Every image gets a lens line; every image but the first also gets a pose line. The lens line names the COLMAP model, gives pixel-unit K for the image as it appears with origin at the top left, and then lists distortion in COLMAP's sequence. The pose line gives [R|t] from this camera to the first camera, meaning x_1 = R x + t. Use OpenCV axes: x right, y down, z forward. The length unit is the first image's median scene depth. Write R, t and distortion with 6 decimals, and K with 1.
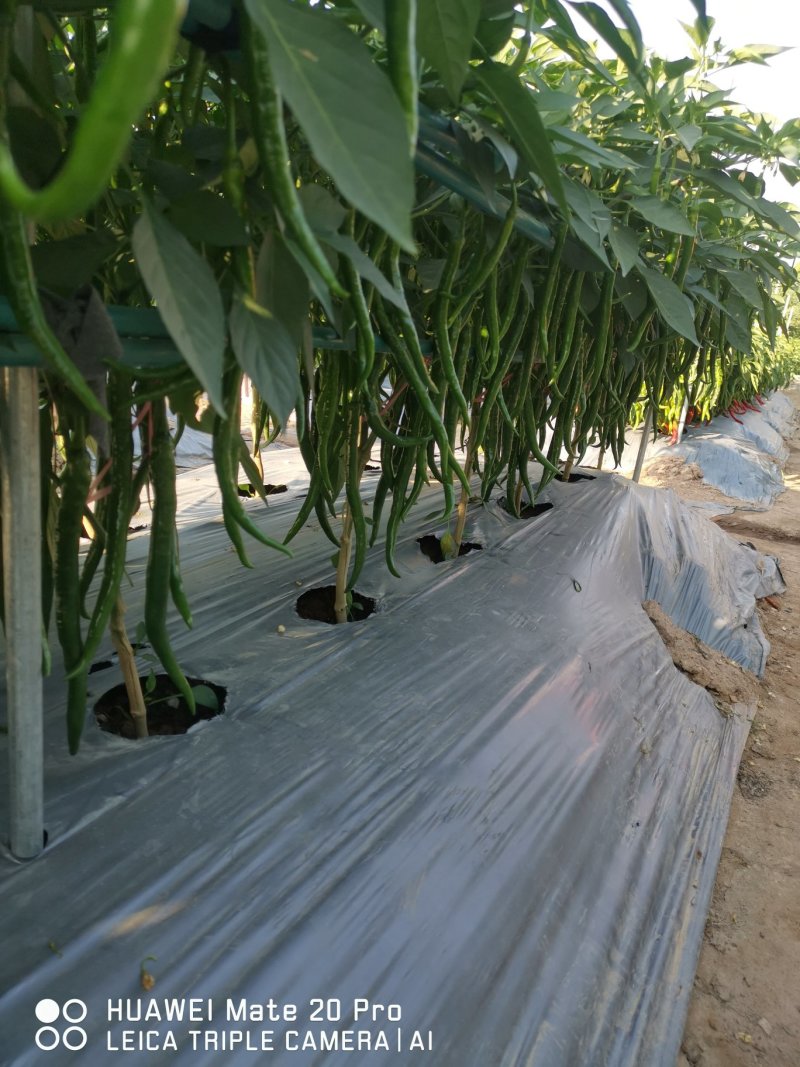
lens RADIAL K [[836.1, 0, 400.0], [0, 836.1, 533.5], [0, 0, 1]] dist [0.008770, -0.014171]
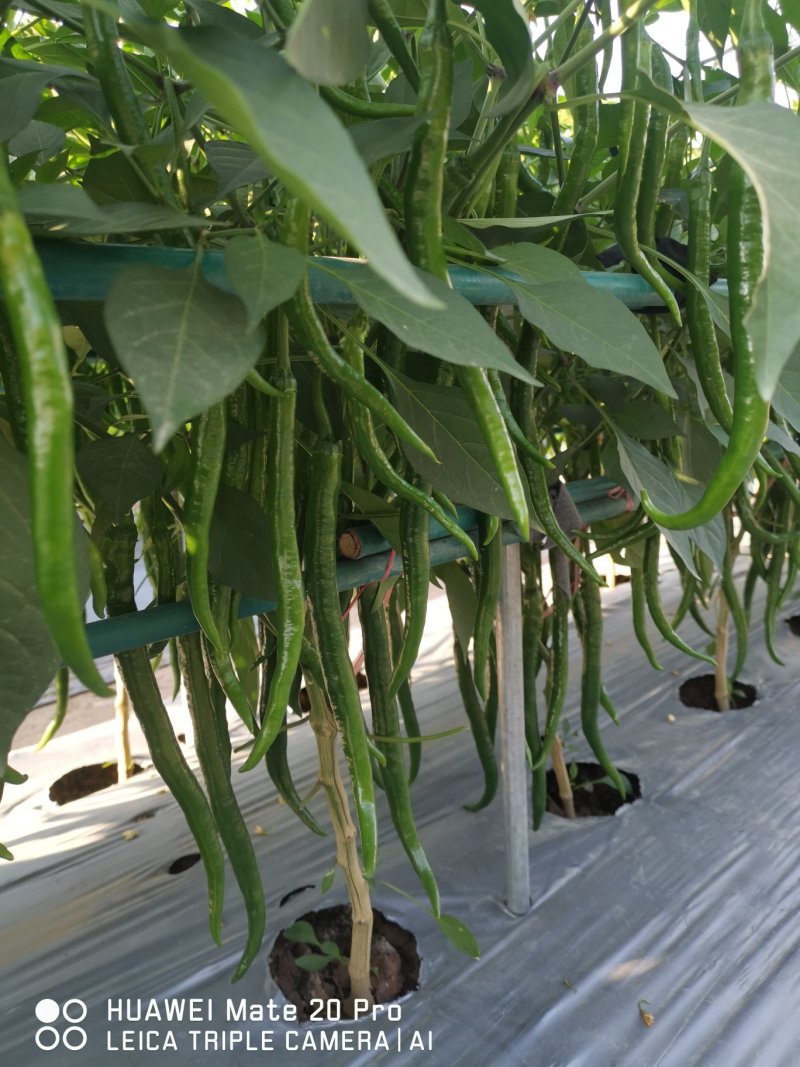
lens RADIAL K [[836.1, 0, 400.0], [0, 836.1, 533.5], [0, 0, 1]] dist [0.008770, -0.014171]
pose [[0.928239, -0.097296, -0.359036, -0.085404], [0.064602, 0.992685, -0.101991, -0.055887], [0.366333, 0.071477, 0.927734, -0.238290]]
